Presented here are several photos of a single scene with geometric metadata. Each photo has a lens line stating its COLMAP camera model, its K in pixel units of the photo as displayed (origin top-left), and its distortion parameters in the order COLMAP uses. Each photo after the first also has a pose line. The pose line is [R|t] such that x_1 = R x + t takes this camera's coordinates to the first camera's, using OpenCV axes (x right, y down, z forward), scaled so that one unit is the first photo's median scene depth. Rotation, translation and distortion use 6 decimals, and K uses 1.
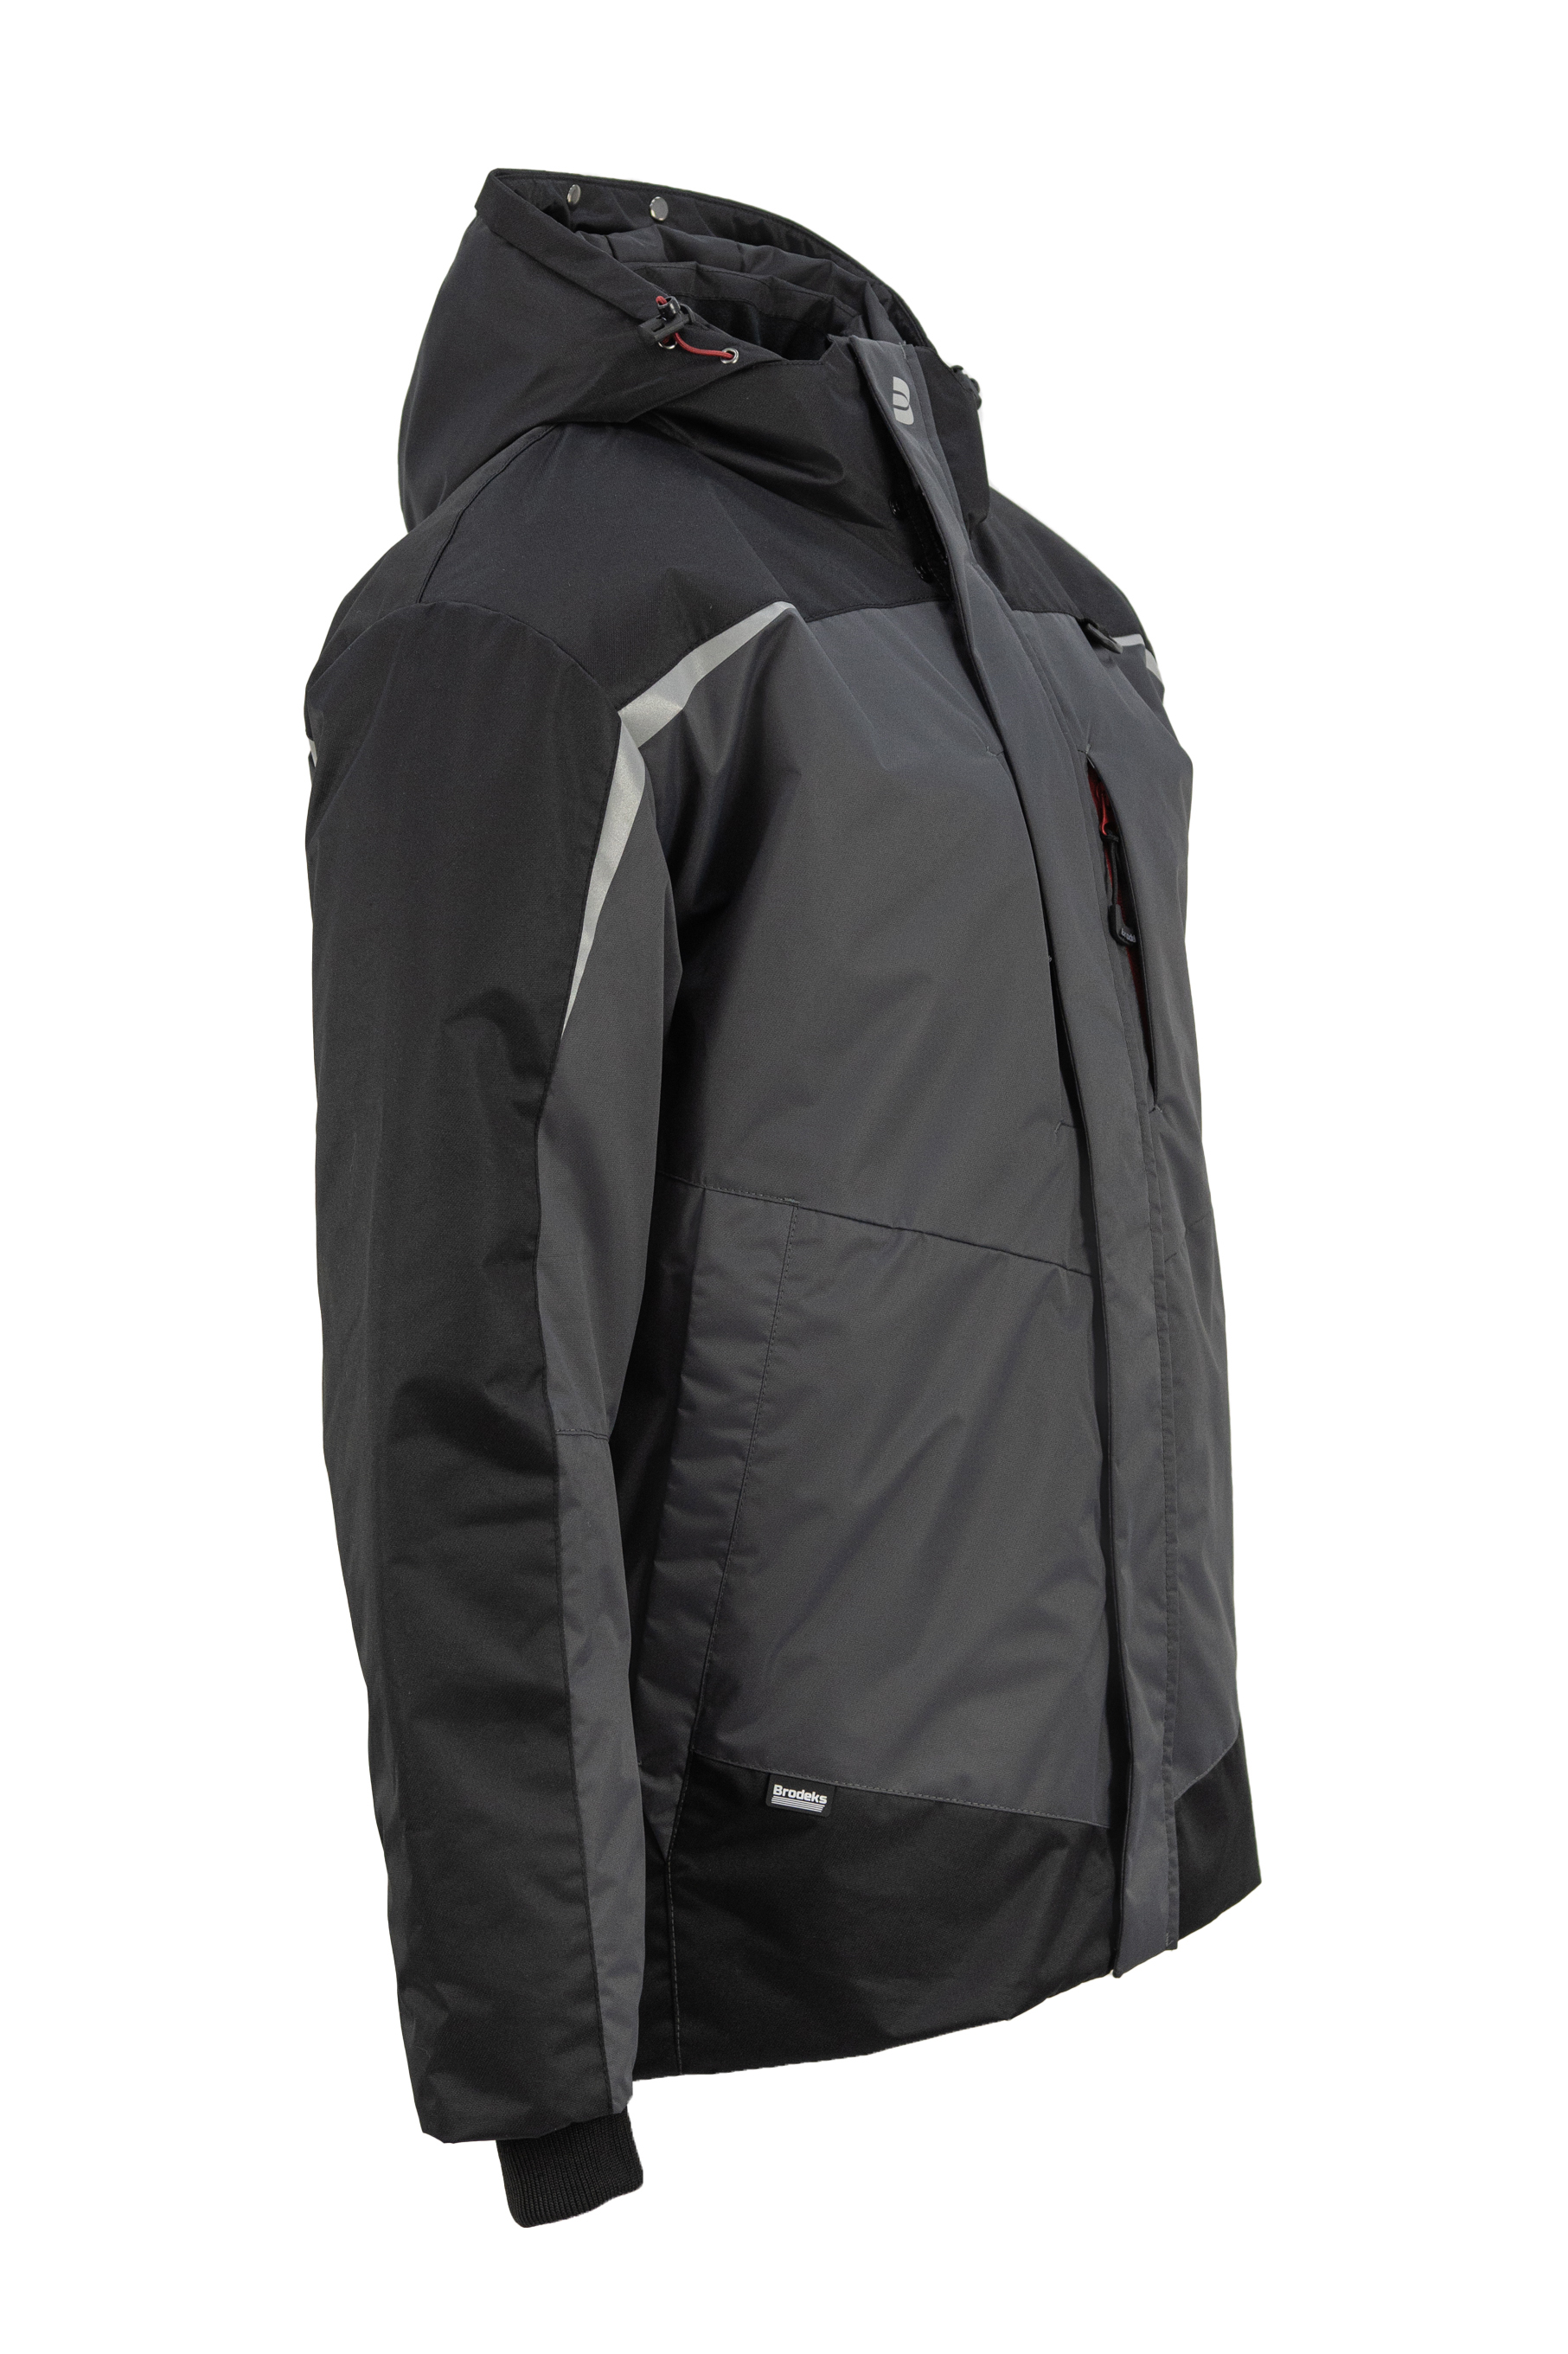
lens RADIAL K [[4547.7, 0, 785.3], [0, 4547.7, 1178.4], [0, 0, 1]] dist [-0.005106, 0.021274]
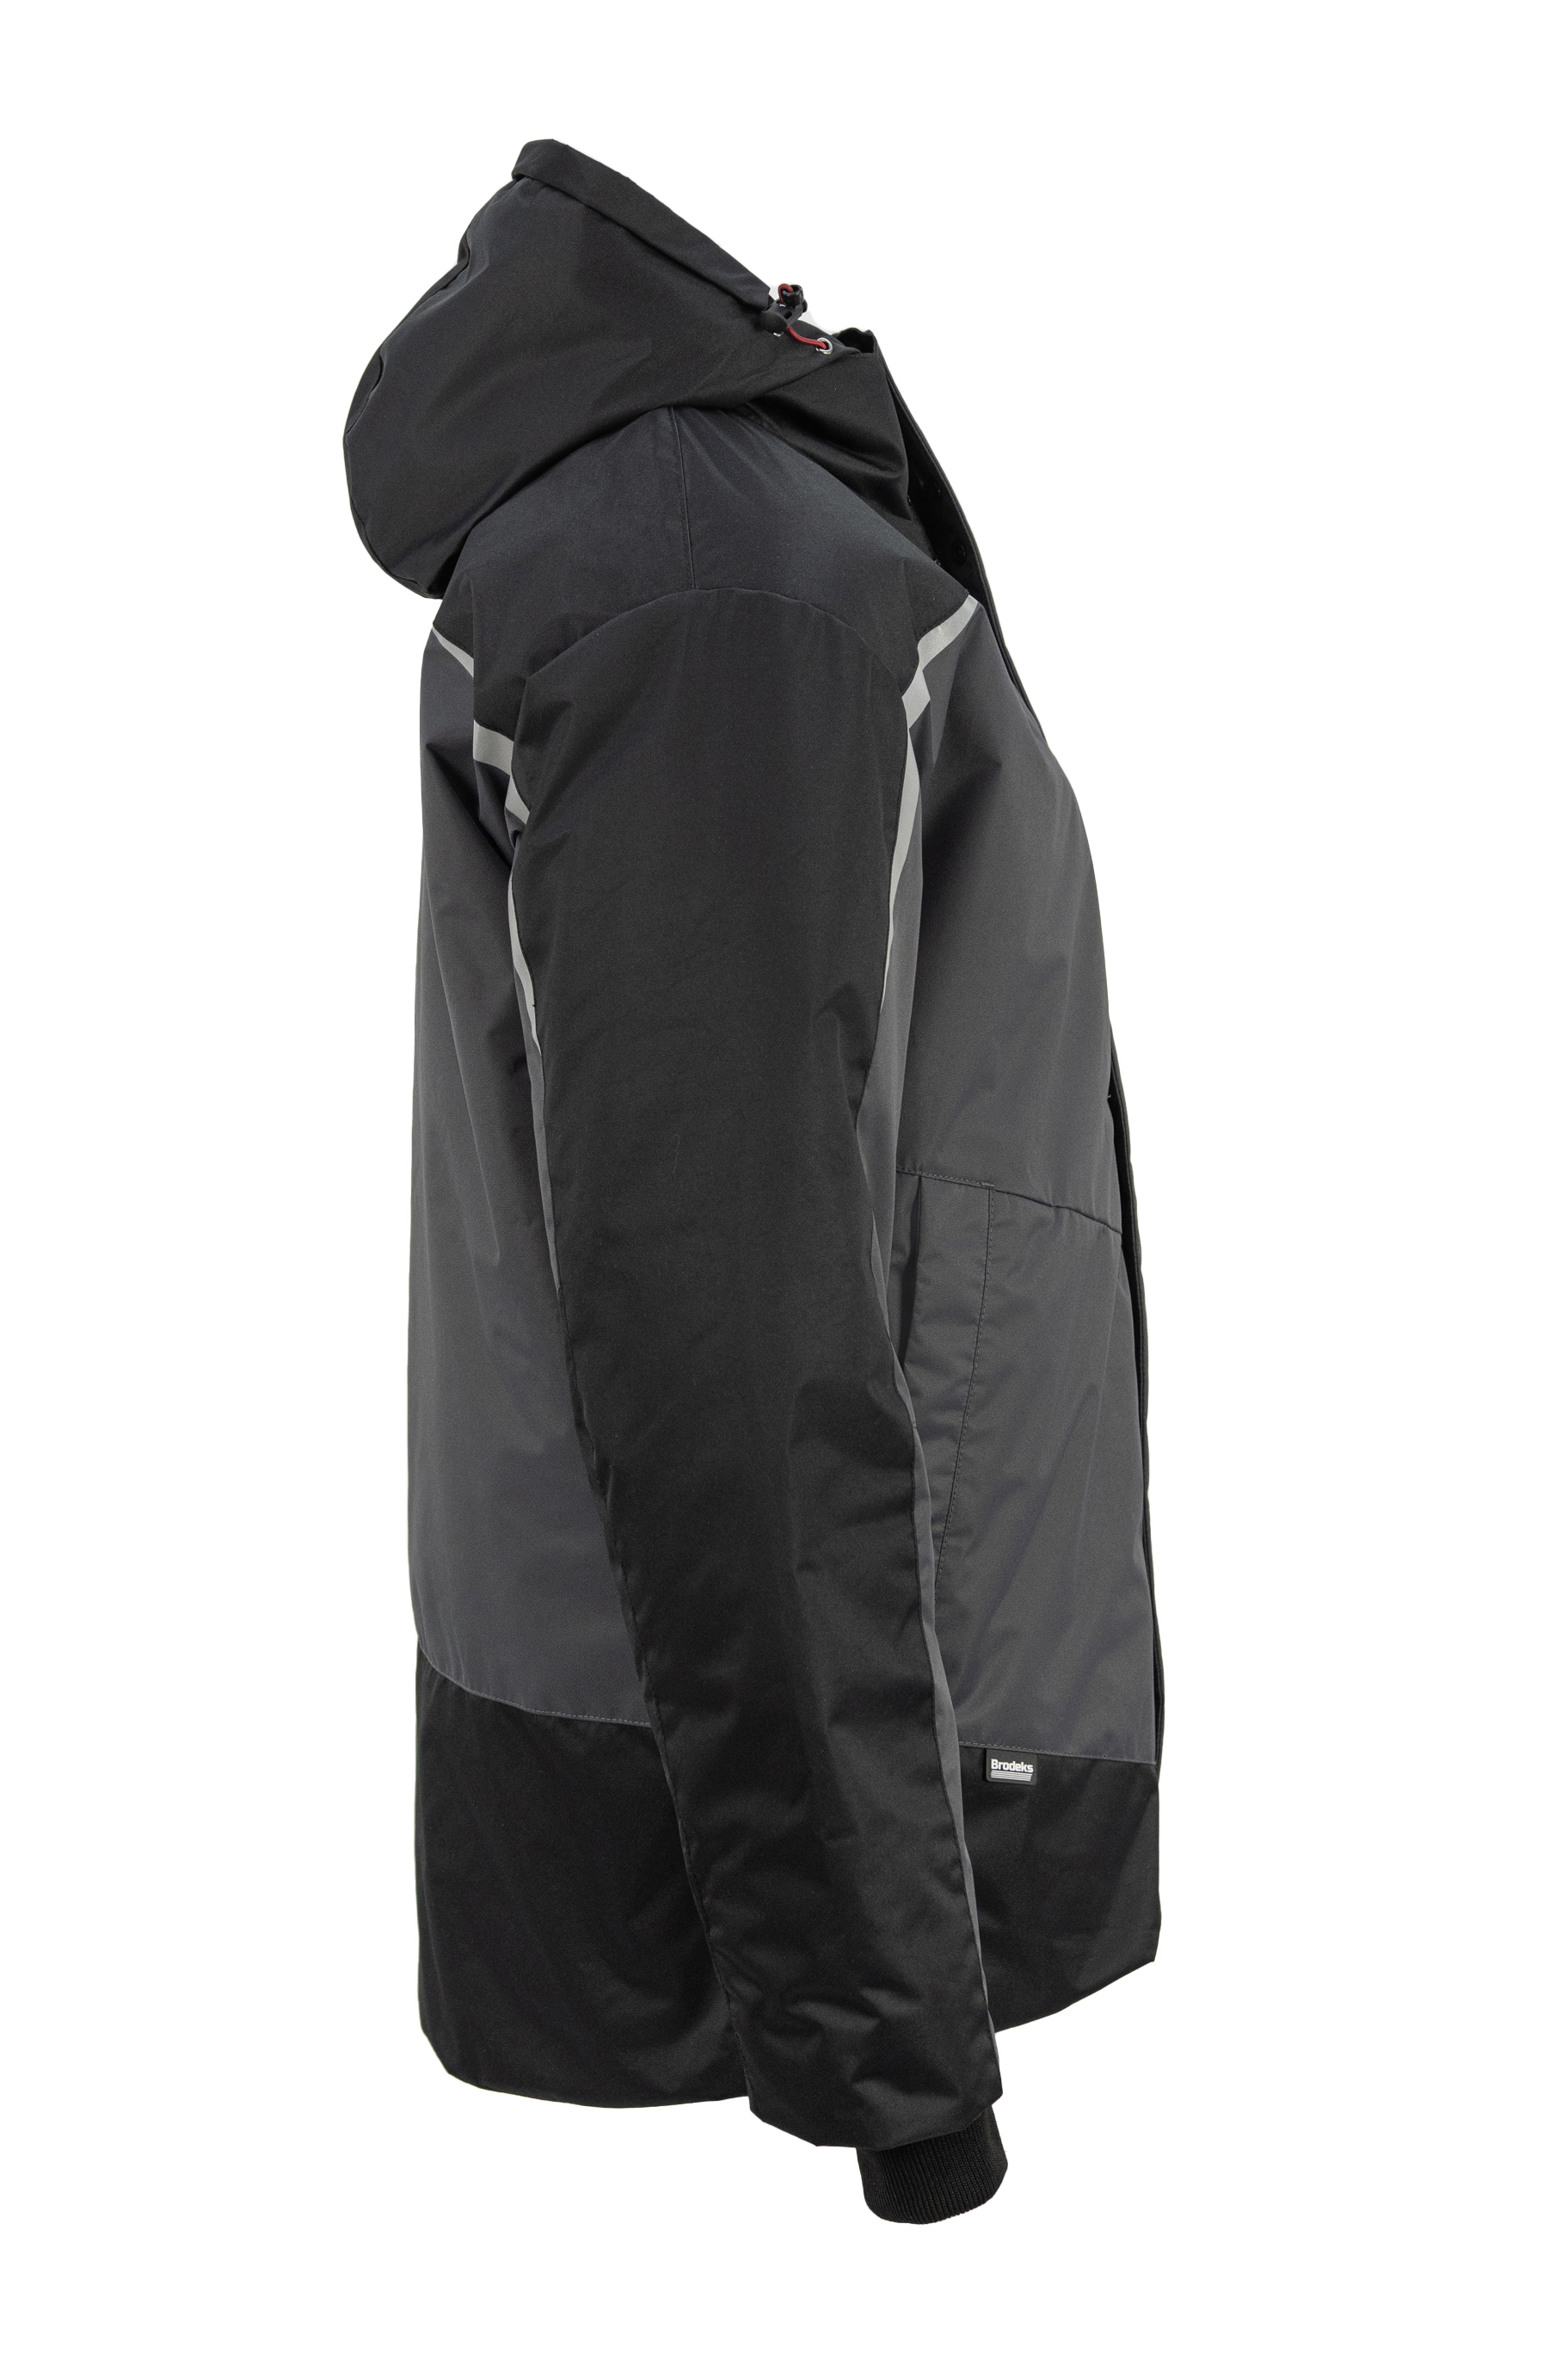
lens RADIAL K [[4545.9, 0, 785.3], [0, 4545.9, 1177.9], [0, 0, 1]] dist [-0.005106, 0.021274]
pose [[0.847584, -0.048391, 0.528450, -0.574045], [0.045503, 0.998793, 0.018478, -0.017404], [-0.528706, 0.008384, 0.848763, 0.161552]]
